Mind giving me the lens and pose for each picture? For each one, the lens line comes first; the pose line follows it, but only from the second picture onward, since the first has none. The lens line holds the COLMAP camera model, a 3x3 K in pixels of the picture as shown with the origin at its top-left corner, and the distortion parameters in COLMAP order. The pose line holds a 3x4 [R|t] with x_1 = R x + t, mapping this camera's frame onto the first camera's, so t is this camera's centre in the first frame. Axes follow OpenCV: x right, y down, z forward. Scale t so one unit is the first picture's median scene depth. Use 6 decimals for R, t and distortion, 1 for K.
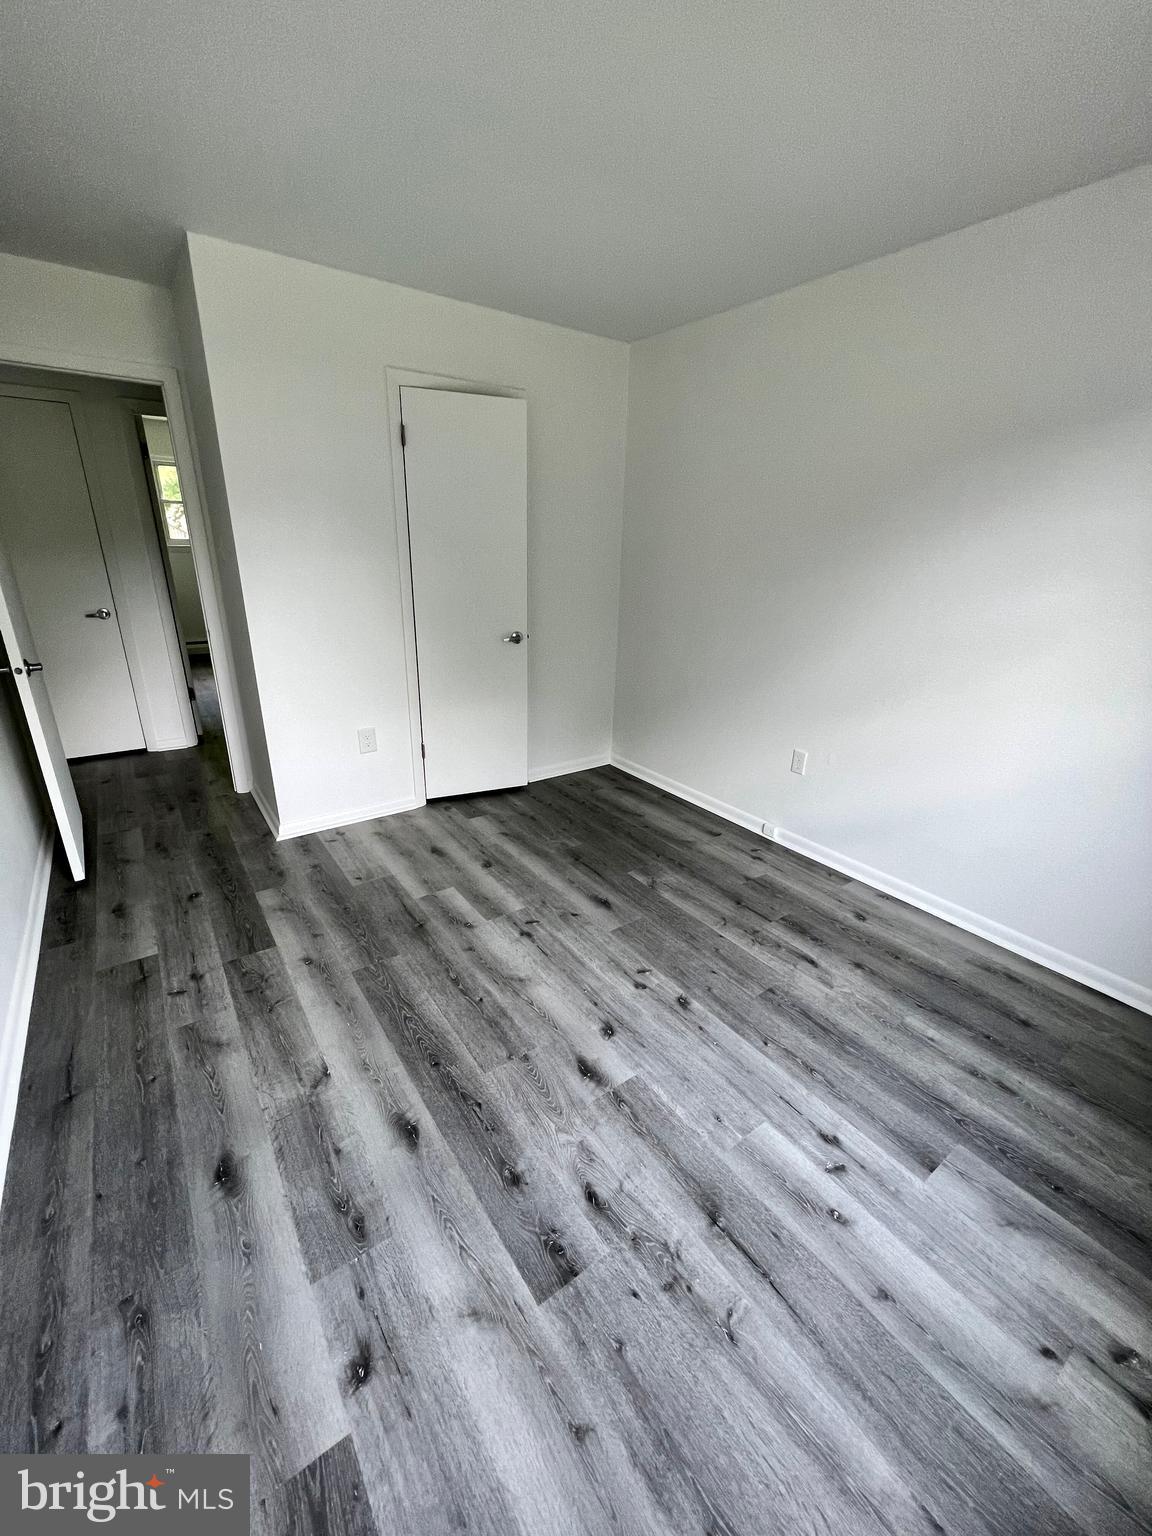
lens RADIAL K [[615.7, 0, 576.0], [0, 615.7, 768.0], [0, 0, 1]] dist [-0.002159, 0.000515]
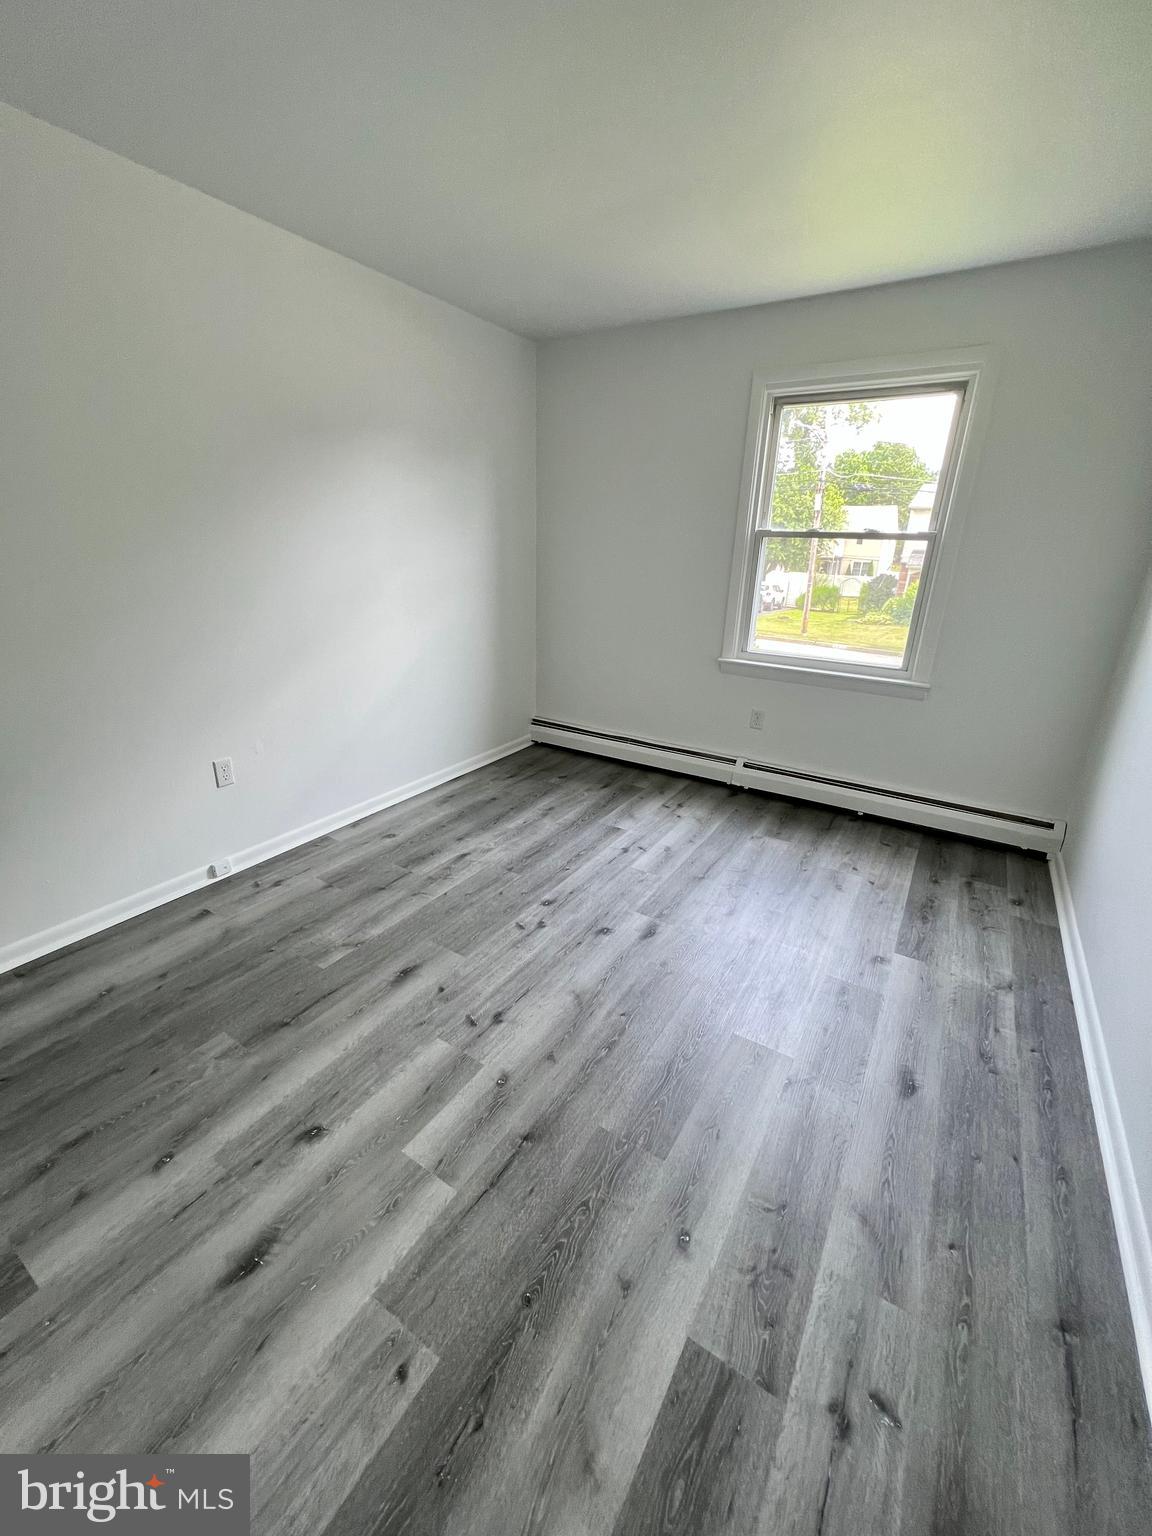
lens RADIAL K [[624.3, 0, 573.7], [0, 624.3, 771.3], [0, 0, 1]] dist [-0.002331, 0.000416]
pose [[-0.378460, -0.351211, 0.856399, -0.742849], [0.291455, 0.832939, 0.470390, -0.366117], [-0.878534, 0.427626, -0.212872, 1.020897]]
